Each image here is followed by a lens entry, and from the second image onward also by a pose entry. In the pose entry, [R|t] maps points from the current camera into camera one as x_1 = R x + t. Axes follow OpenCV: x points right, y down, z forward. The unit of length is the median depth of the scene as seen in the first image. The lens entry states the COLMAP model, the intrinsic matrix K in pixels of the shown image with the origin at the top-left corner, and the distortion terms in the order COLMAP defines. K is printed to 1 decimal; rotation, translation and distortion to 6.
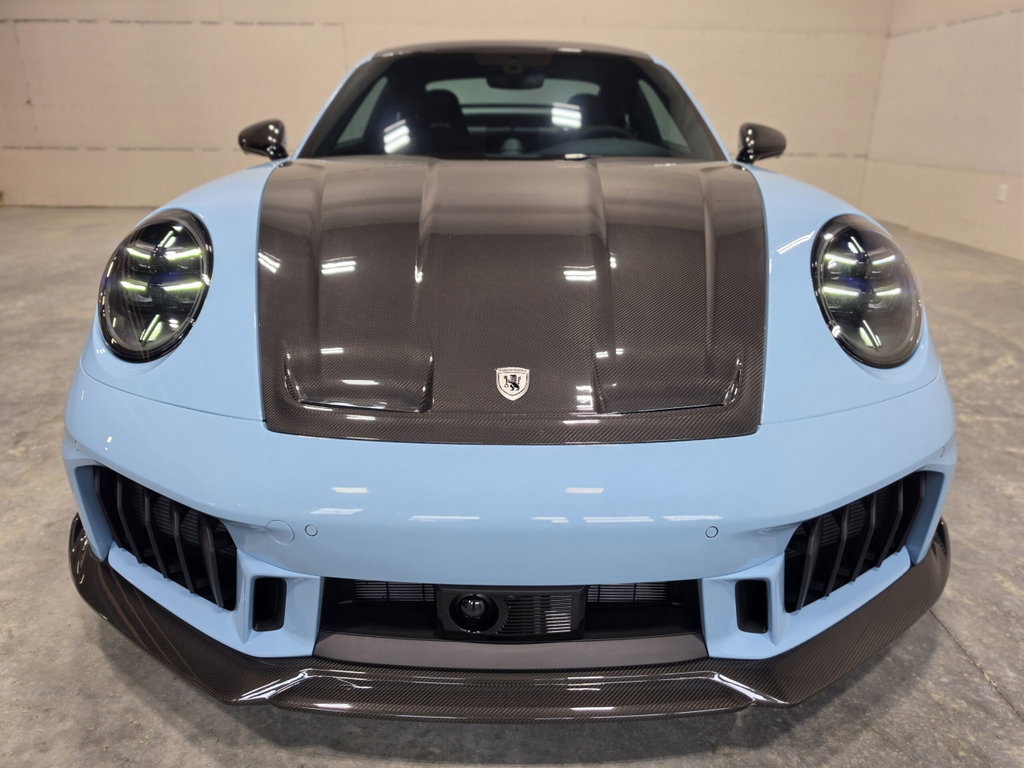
lens RADIAL K [[730.4, 0, 502.4], [0, 730.4, 383.3], [0, 0, 1]] dist [0.080286, -0.117645]
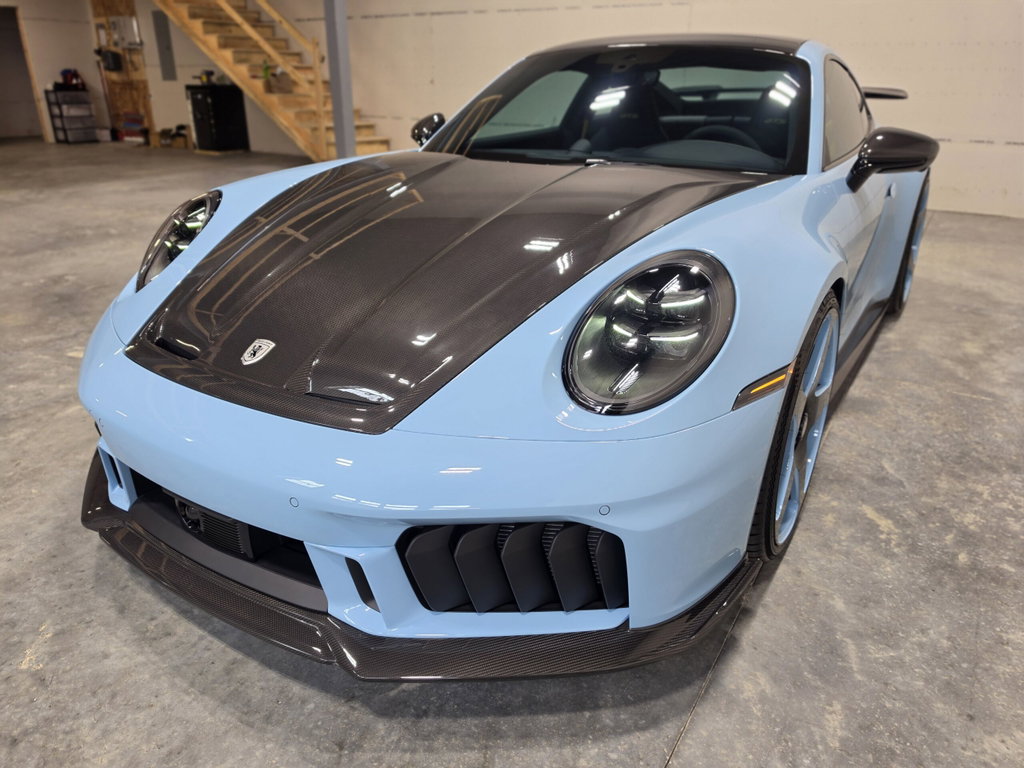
lens RADIAL K [[730.4, 0, 502.4], [0, 730.4, 383.3], [0, 0, 1]] dist [0.080286, -0.117645]
pose [[0.834232, 0.203195, -0.512610, 0.940109], [-0.182848, 0.978968, 0.090485, -0.127844], [0.520215, 0.018244, 0.853841, 0.132975]]
